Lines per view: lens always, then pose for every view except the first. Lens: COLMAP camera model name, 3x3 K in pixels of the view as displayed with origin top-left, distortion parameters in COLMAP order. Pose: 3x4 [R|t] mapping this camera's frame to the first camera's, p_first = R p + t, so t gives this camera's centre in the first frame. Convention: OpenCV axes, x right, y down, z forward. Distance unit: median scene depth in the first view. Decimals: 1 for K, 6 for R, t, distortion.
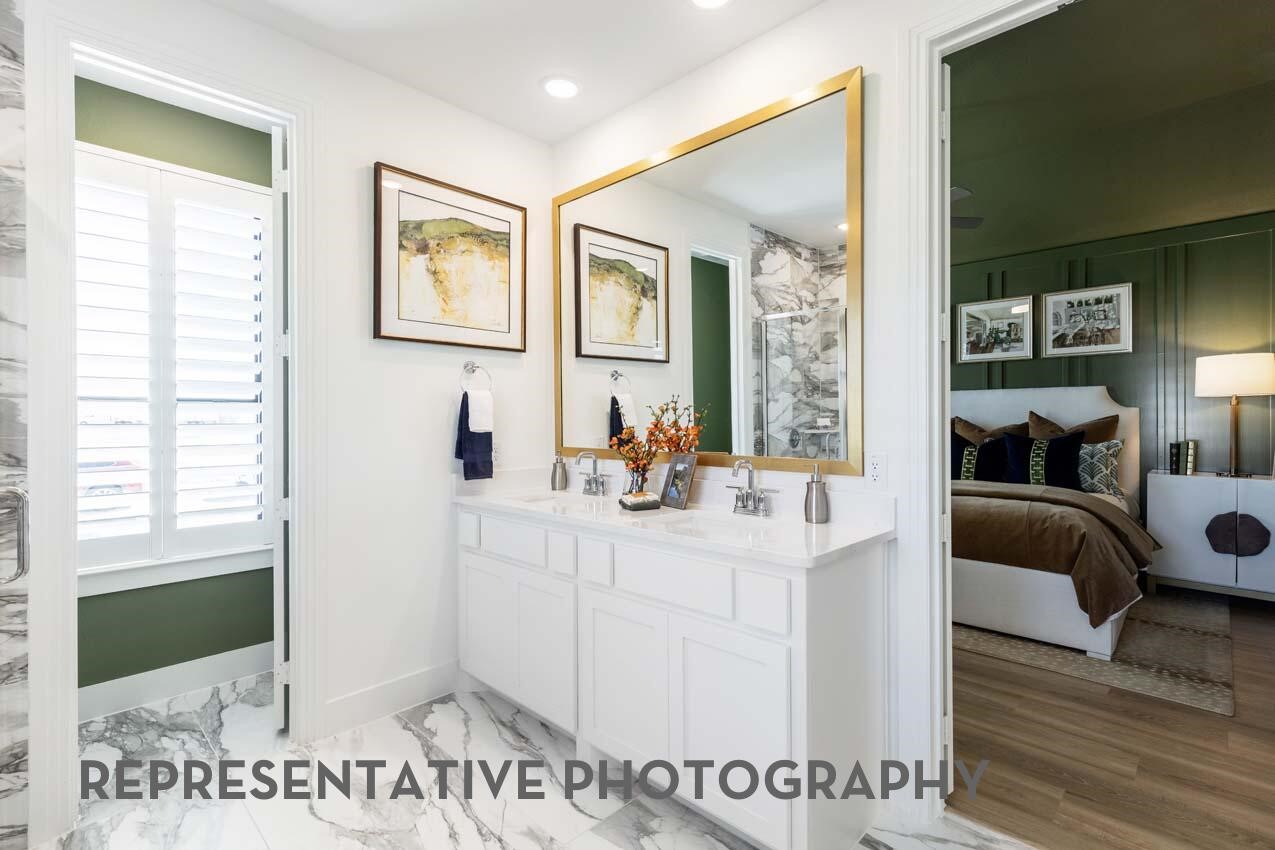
lens RADIAL K [[586.1, 0, 642.3], [0, 586.1, 431.6], [0, 0, 1]] dist [0.000494, 0.000242]
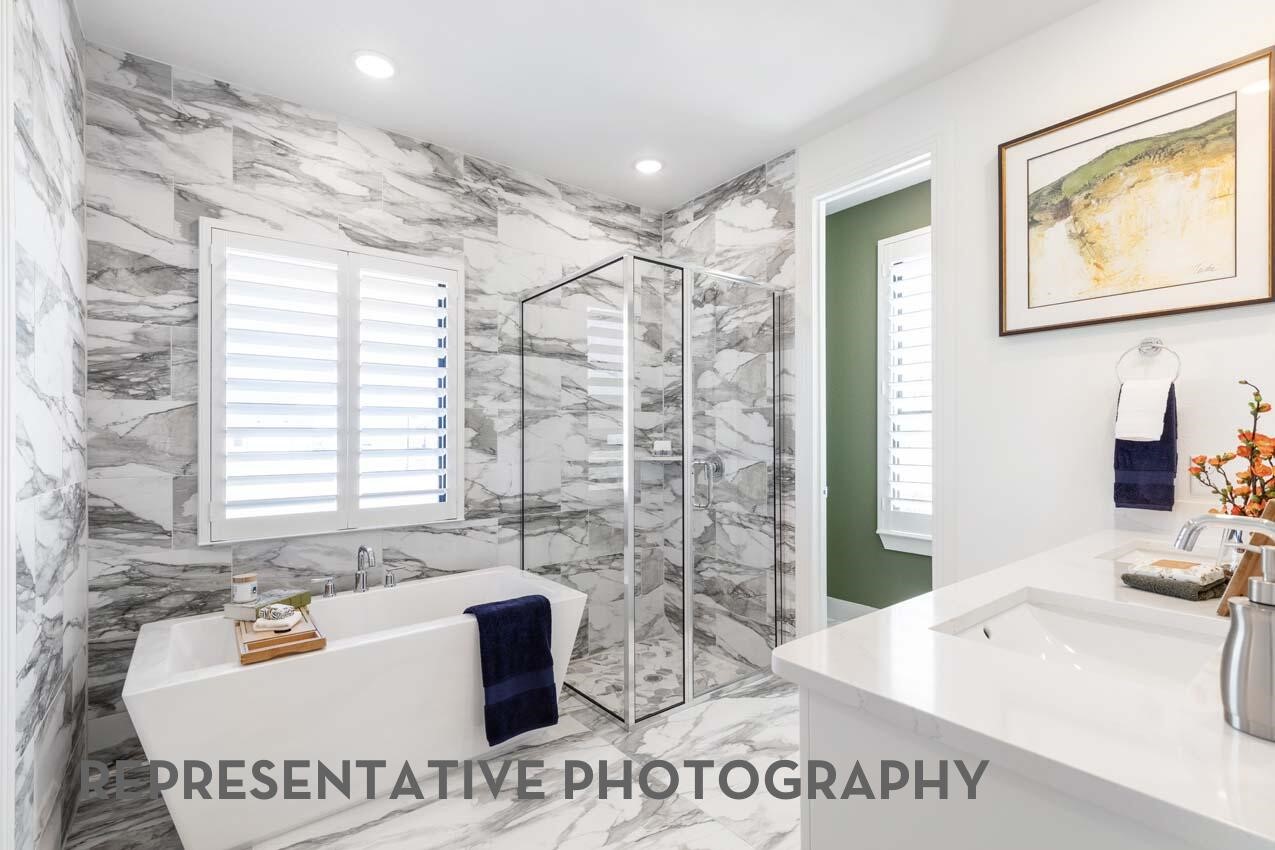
lens RADIAL K [[586.1, 0, 642.3], [0, 586.1, 431.6], [0, 0, 1]] dist [0.000494, 0.000242]
pose [[-0.153571, 0.000108, -0.988138, 0.514527], [-0.009416, 0.999954, 0.001573, -0.005306], [0.988093, 0.009546, -0.153563, 0.554420]]
